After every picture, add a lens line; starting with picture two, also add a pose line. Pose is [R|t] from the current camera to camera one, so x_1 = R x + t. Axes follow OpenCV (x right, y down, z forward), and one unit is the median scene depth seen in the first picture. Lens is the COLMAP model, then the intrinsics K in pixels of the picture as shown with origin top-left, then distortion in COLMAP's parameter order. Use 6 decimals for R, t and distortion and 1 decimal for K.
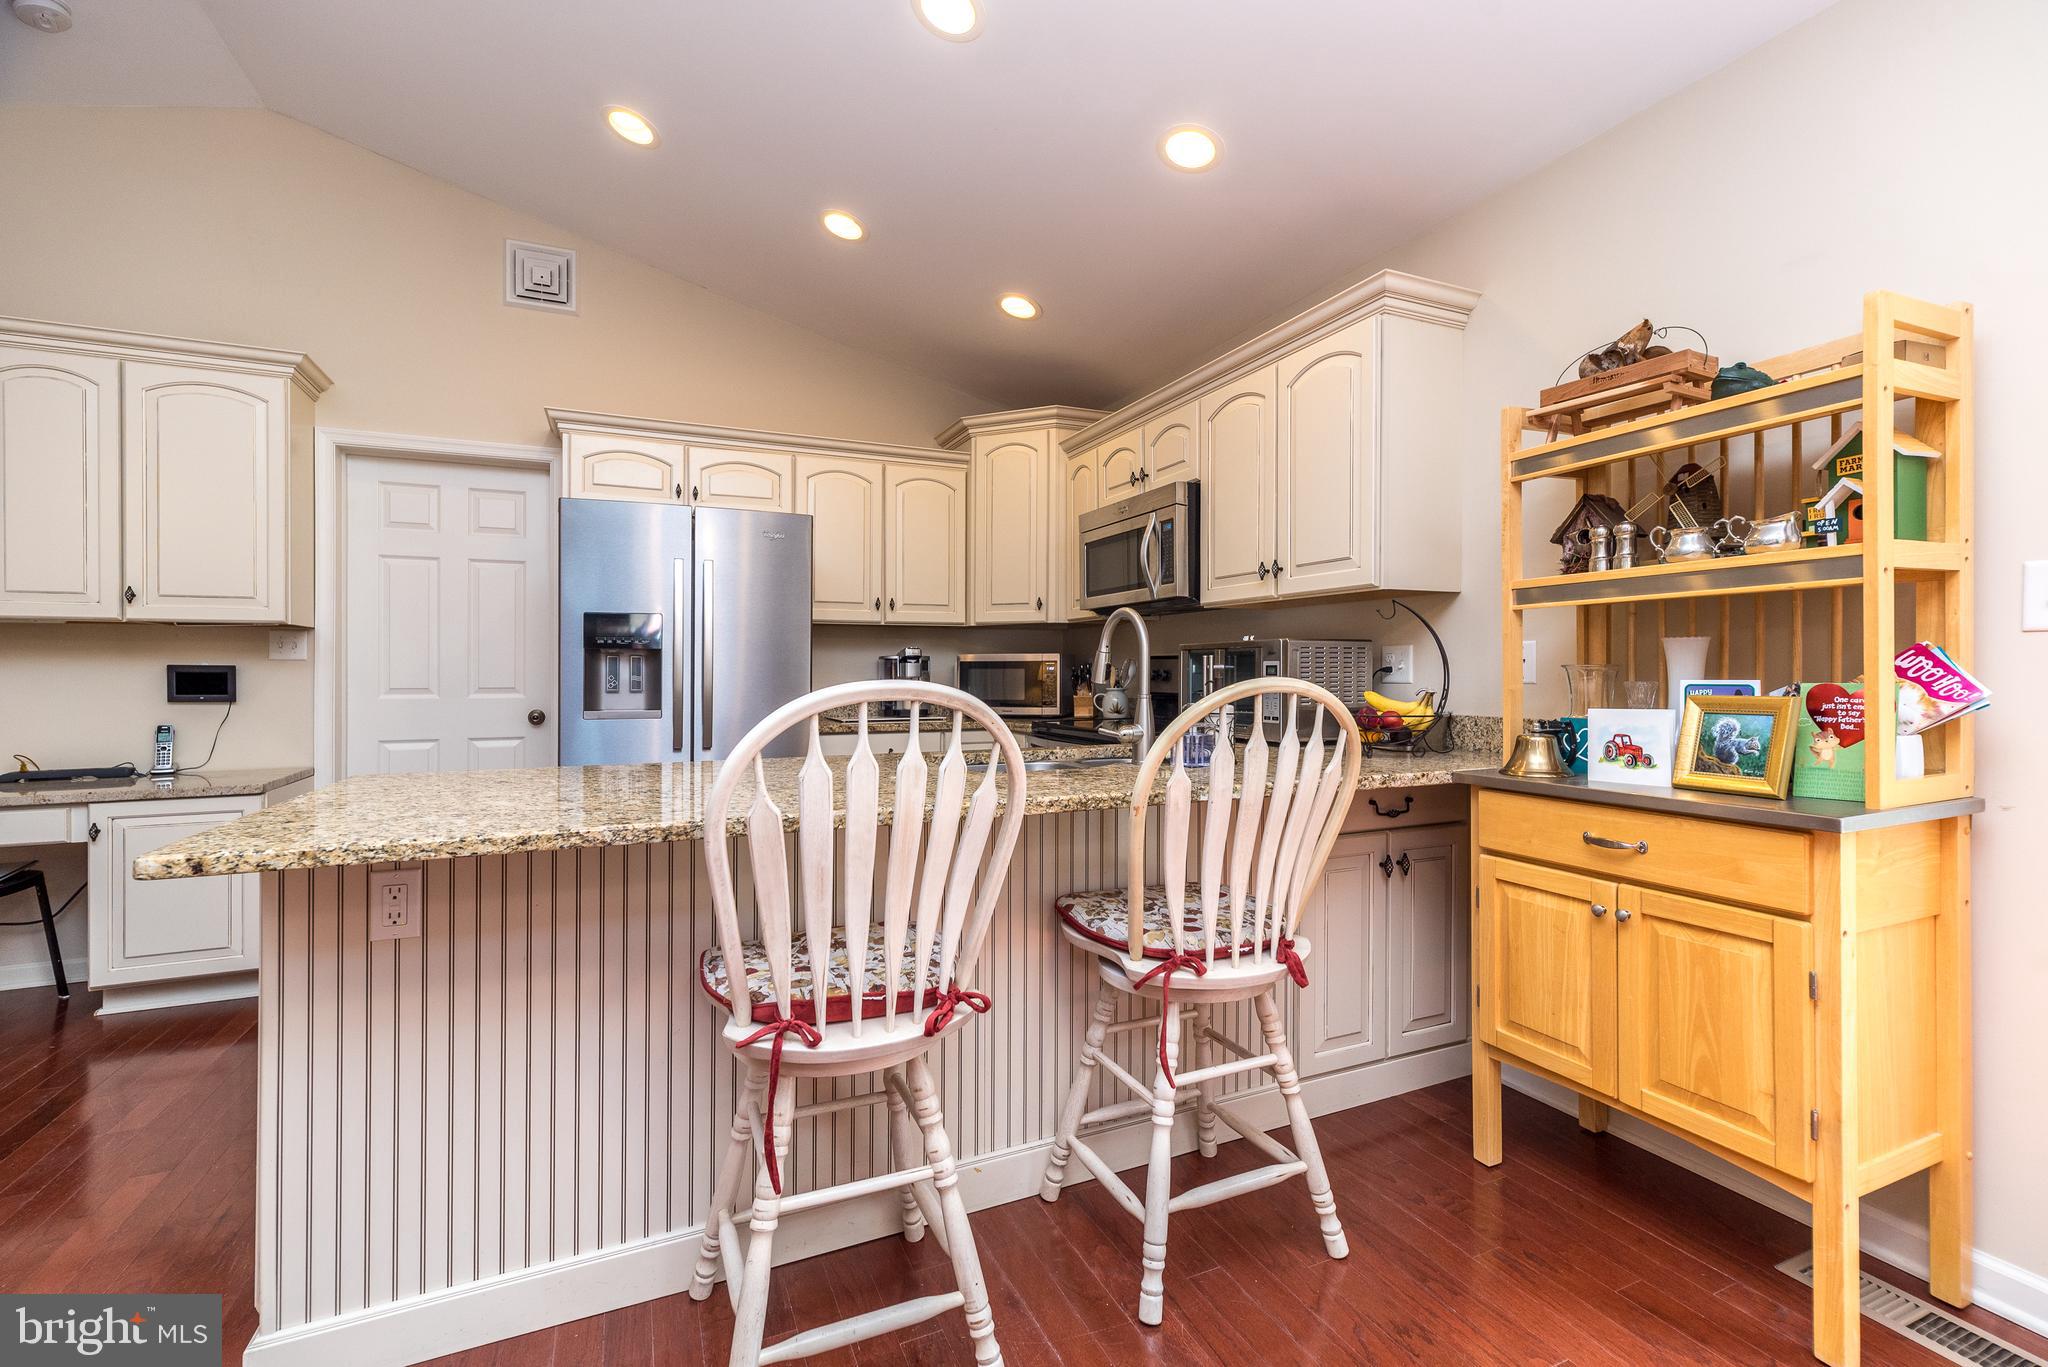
lens RADIAL K [[911.6, 0, 1010.7], [0, 911.6, 690.4], [0, 0, 1]] dist [0.015542, 0.000126]
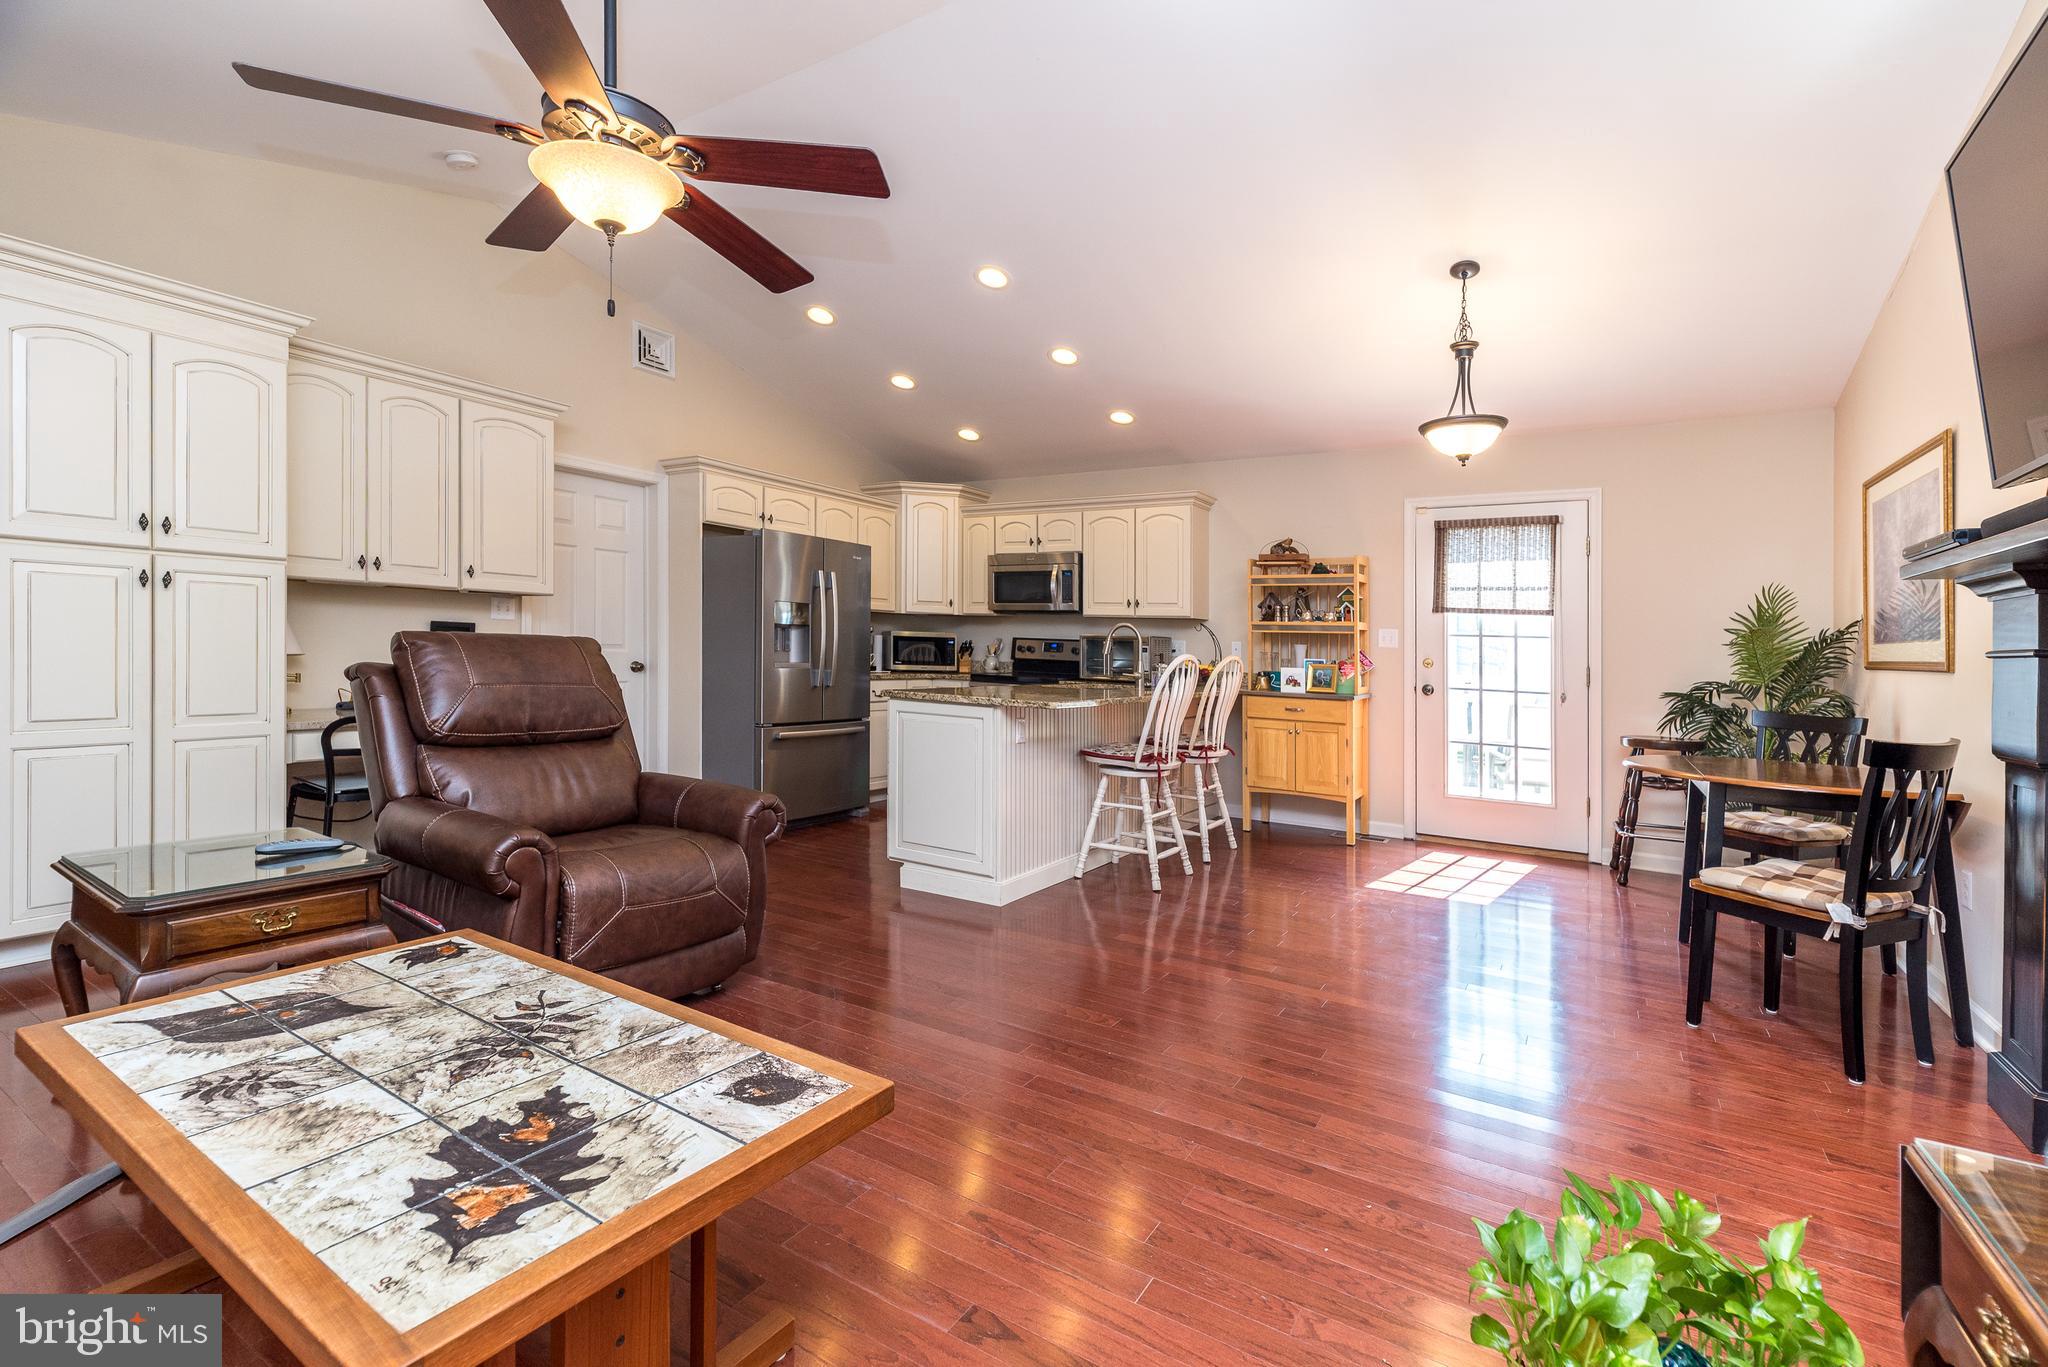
lens RADIAL K [[904.3, 0, 1039.4], [0, 904.3, 659.7], [0, 0, 1]] dist [0.007838, 0.000031]
pose [[0.820898, 0.020887, 0.570693, -1.650858], [-0.022836, 0.999732, -0.003741, 0.022695], [-0.570618, -0.009961, 0.821155, -0.951560]]
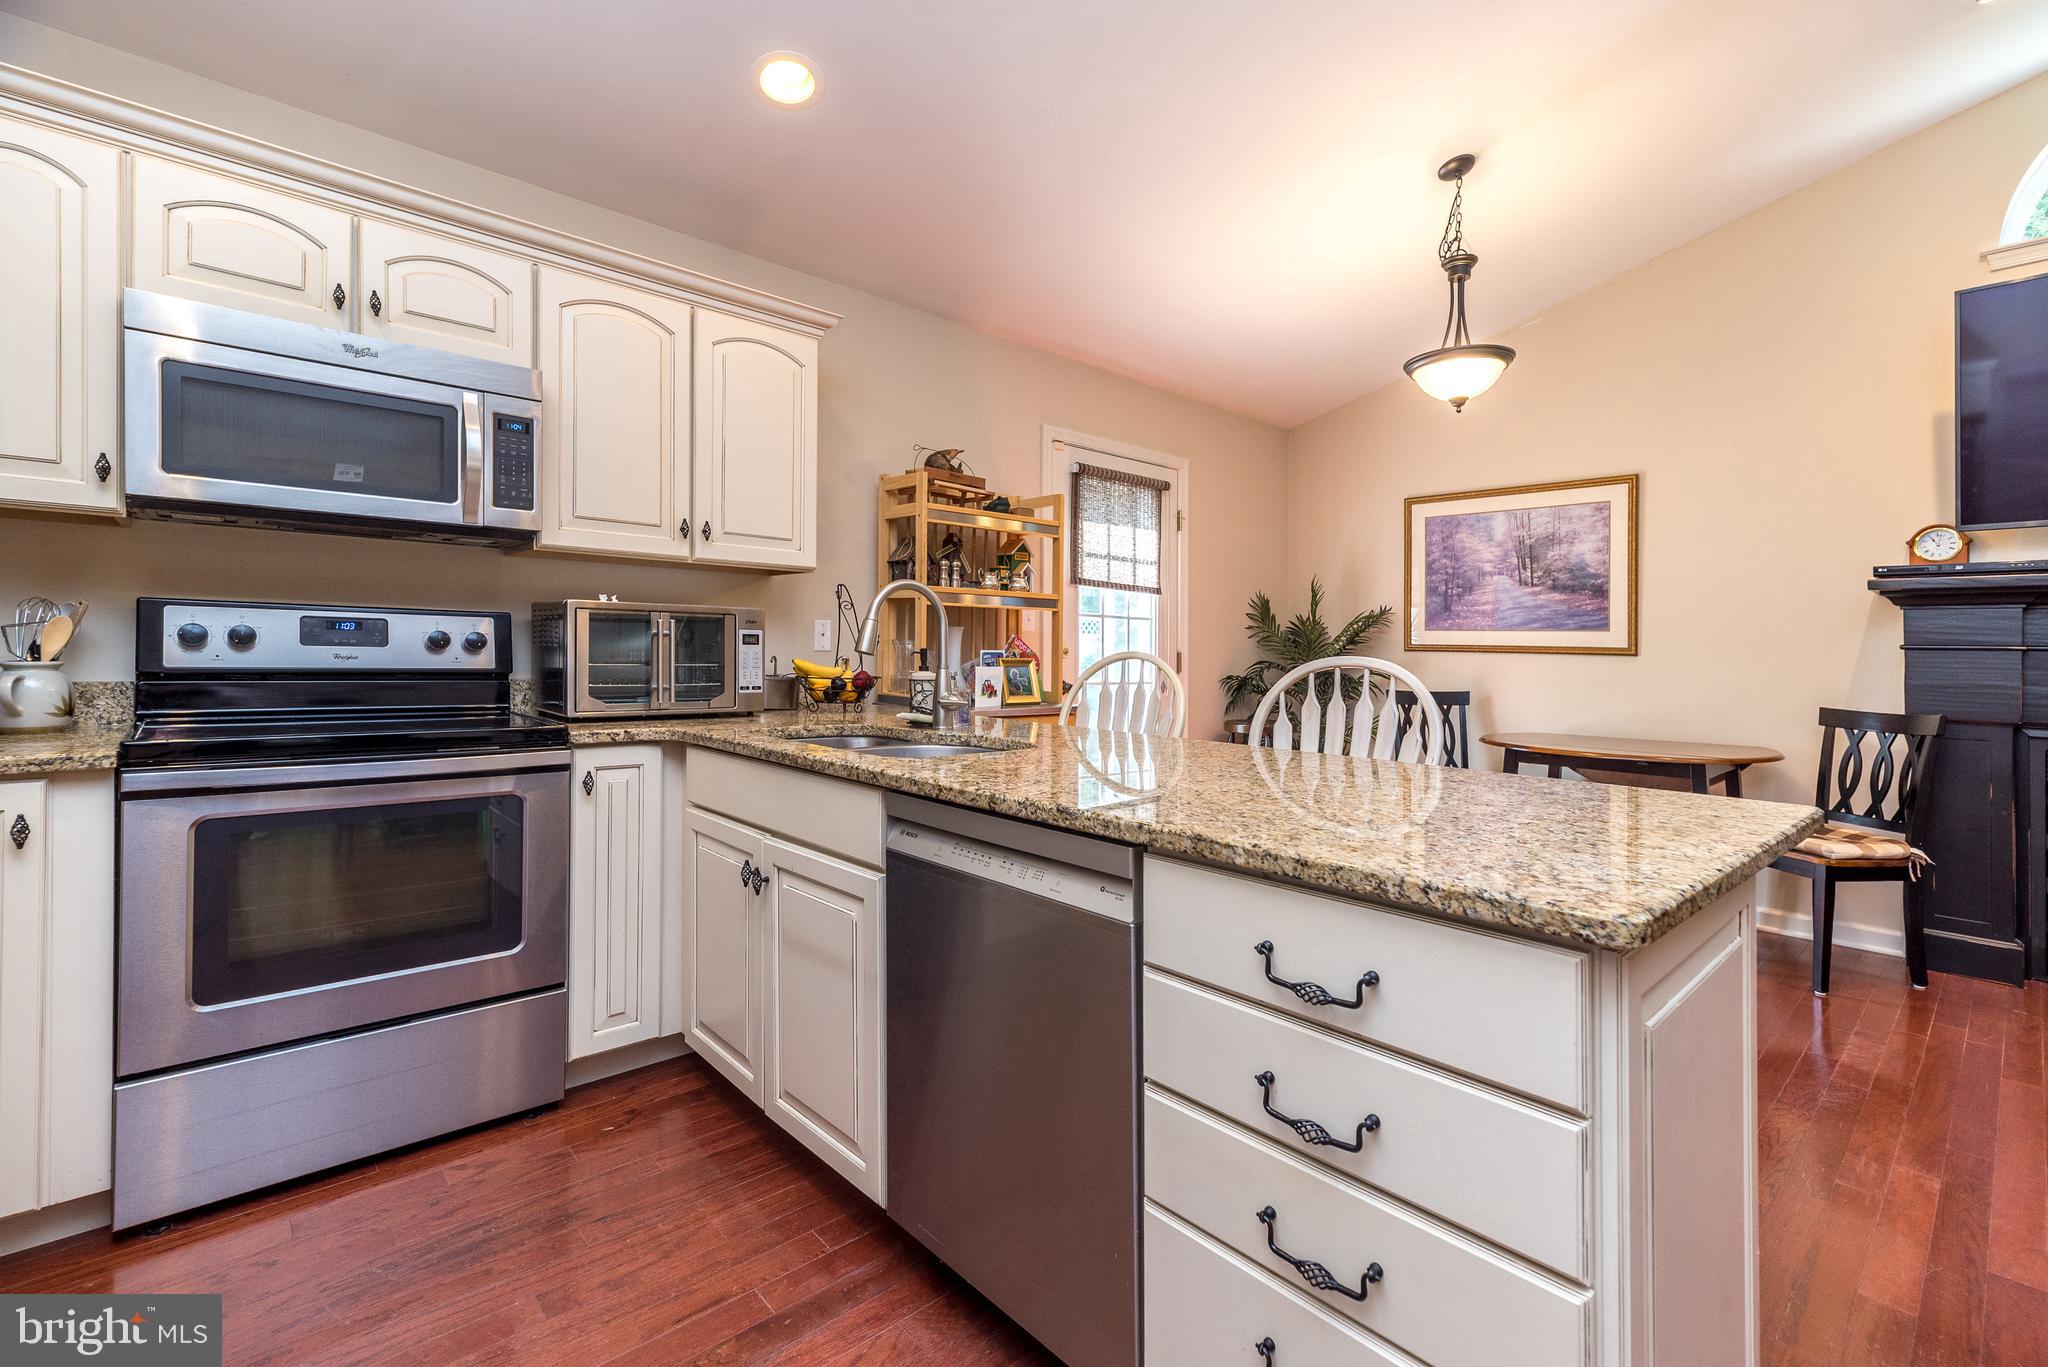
lens RADIAL K [[893.4, 0, 1023.6], [0, 893.4, 646.5], [0, 0, 1]] dist [0.002635, -0.000088]
pose [[-0.312613, -0.003153, 0.949875, -0.999358], [-0.000145, 0.999995, 0.003271, -0.023754], [-0.949881, 0.000885, -0.312612, 1.402698]]
